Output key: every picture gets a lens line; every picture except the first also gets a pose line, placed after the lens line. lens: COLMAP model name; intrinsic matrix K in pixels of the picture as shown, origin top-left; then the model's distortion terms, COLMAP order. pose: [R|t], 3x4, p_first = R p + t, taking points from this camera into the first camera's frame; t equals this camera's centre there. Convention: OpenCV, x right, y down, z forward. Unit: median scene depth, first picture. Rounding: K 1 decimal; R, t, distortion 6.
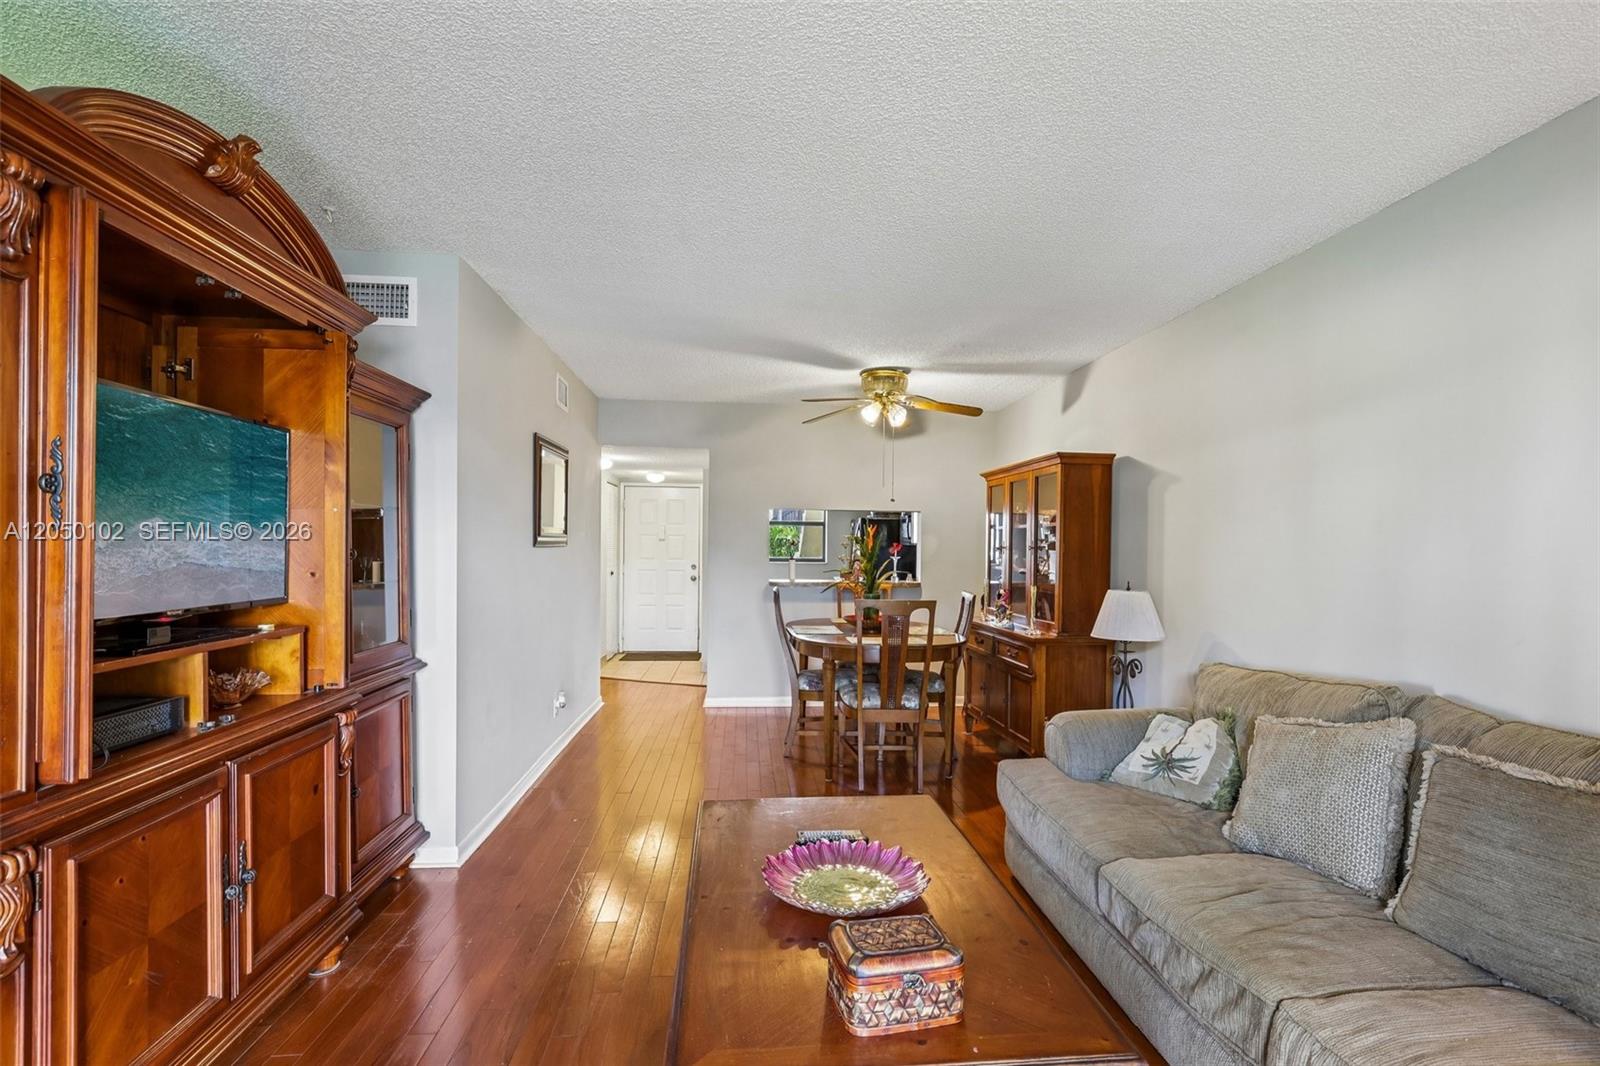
lens RADIAL K [[743.8, 0, 806.0], [0, 743.8, 548.8], [0, 0, 1]] dist [-0.022609, 0.007373]
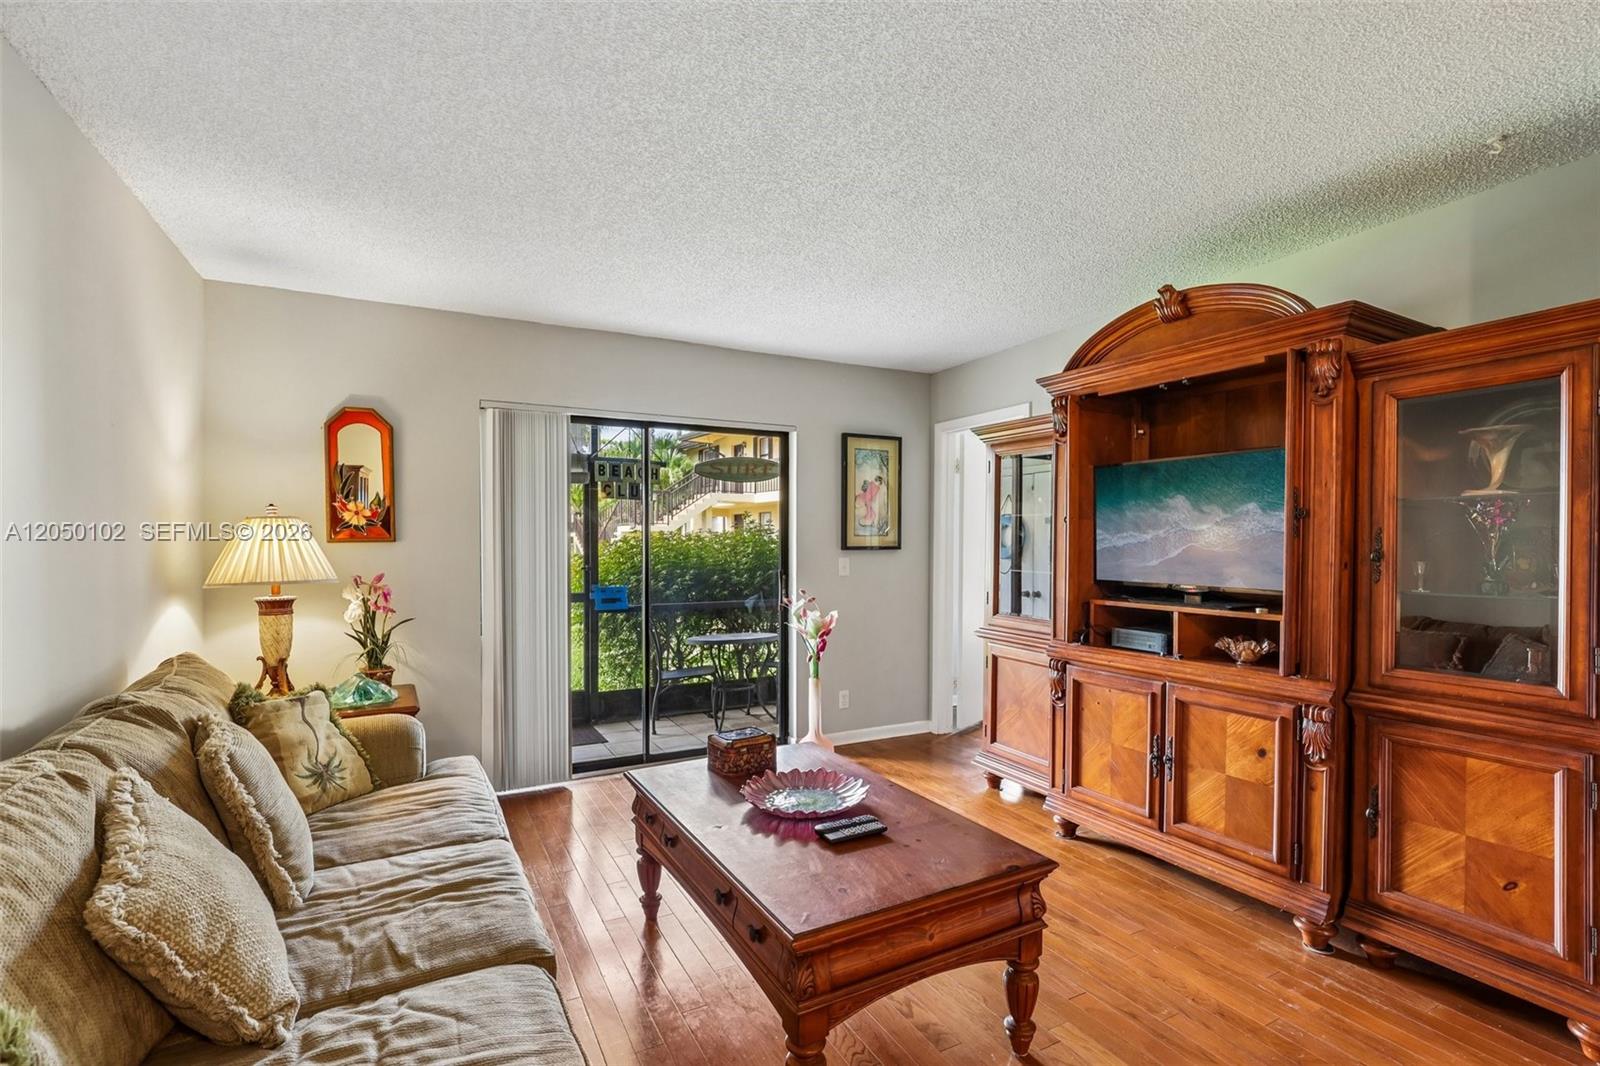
lens RADIAL K [[749.1, 0, 816.5], [0, 749.1, 544.6], [0, 0, 1]] dist [-0.024090, 0.007637]
pose [[-0.916955, -0.012154, -0.398805, 0.359603], [-0.014719, 0.999886, 0.003369, 0.002265], [0.398718, 0.008959, -0.917030, 1.411219]]
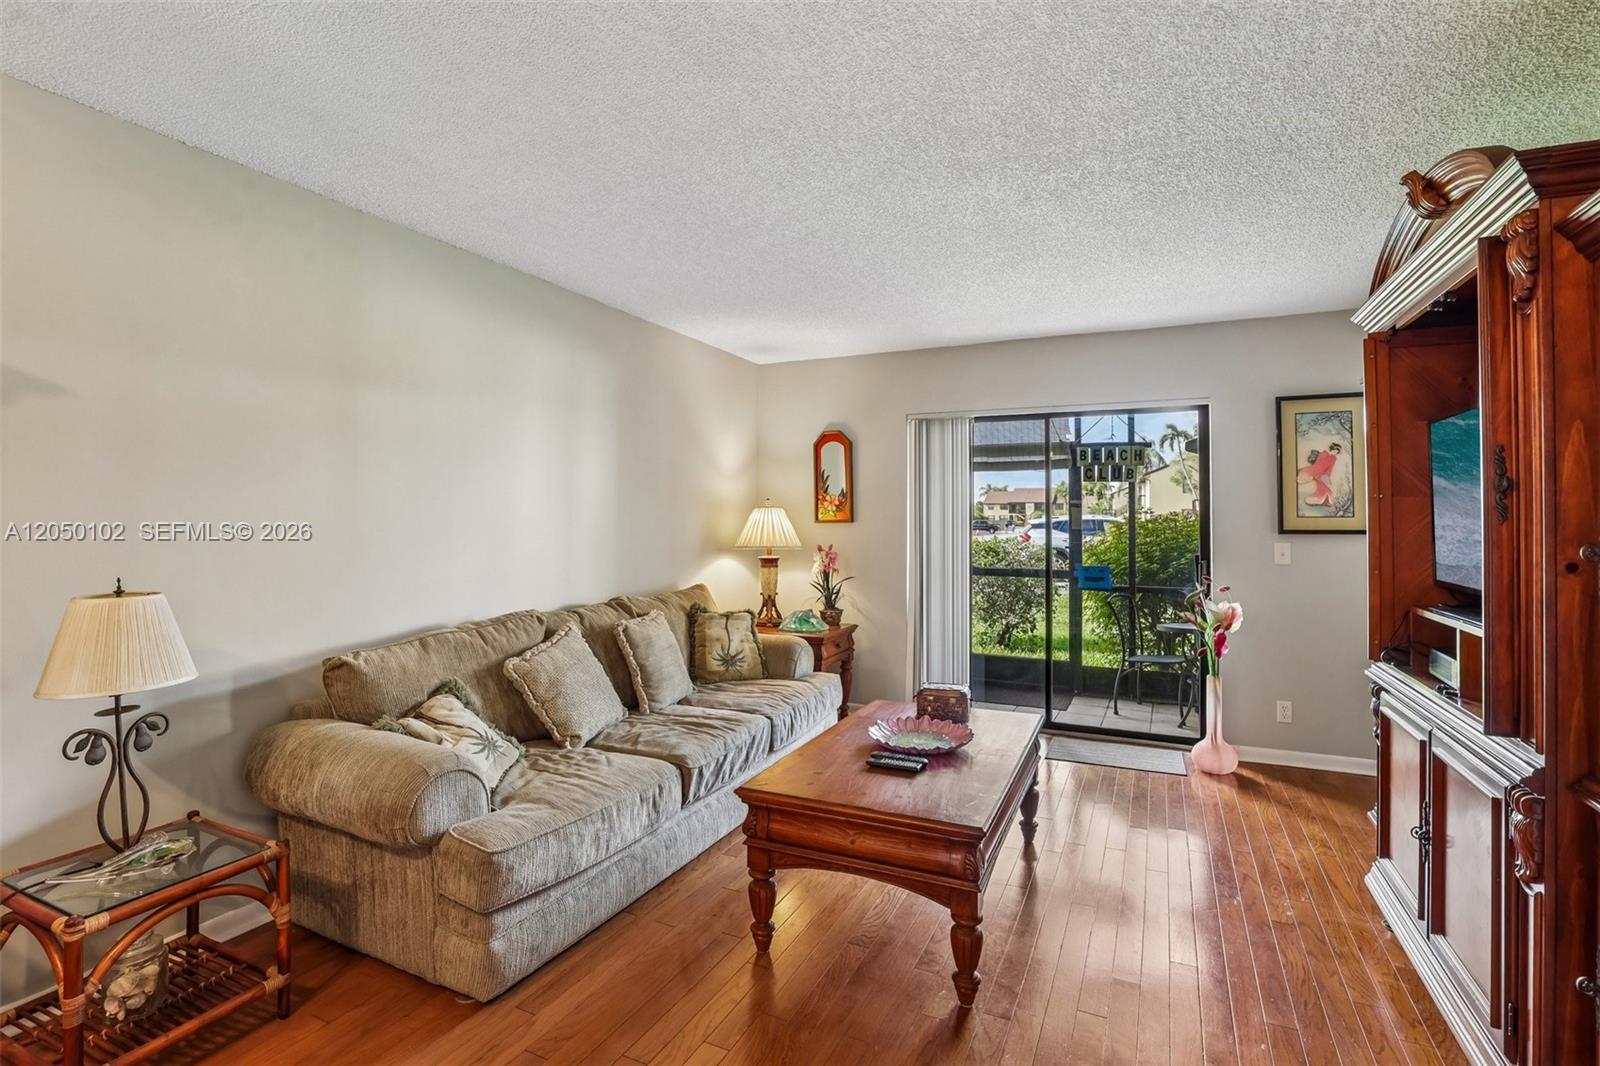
lens RADIAL K [[747.4, 0, 798.5], [0, 747.4, 496.3], [0, 0, 1]] dist [-0.022397, -0.000059]
pose [[-0.858701, -0.000241, 0.512478, -0.334625], [-0.012506, 0.999712, -0.020486, -0.013078], [-0.512325, -0.024000, -0.858456, 1.587093]]
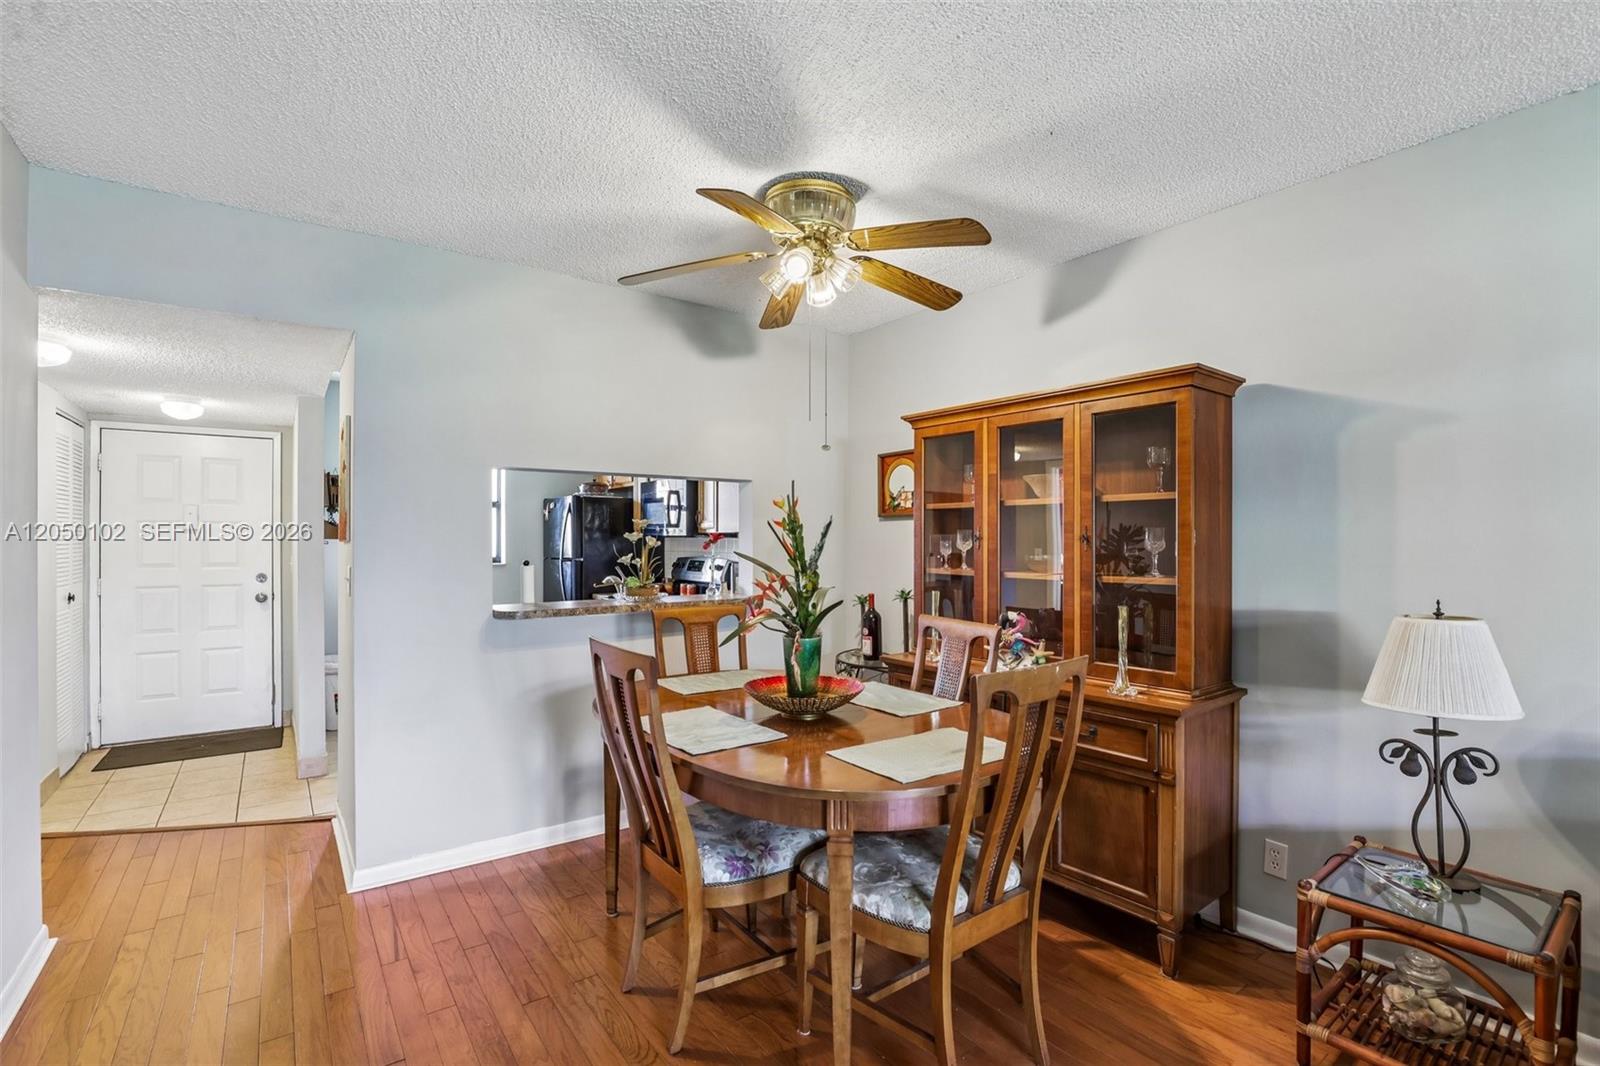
lens RADIAL K [[731.5, 0, 802.8], [0, 731.5, 533.0], [0, 0, 1]] dist [-0.036164, 0.006146]
pose [[0.851568, -0.007524, 0.524190, -0.289059], [0.011358, 0.999927, -0.004099, -0.009458], [-0.524121, 0.009444, 0.851591, 1.058967]]
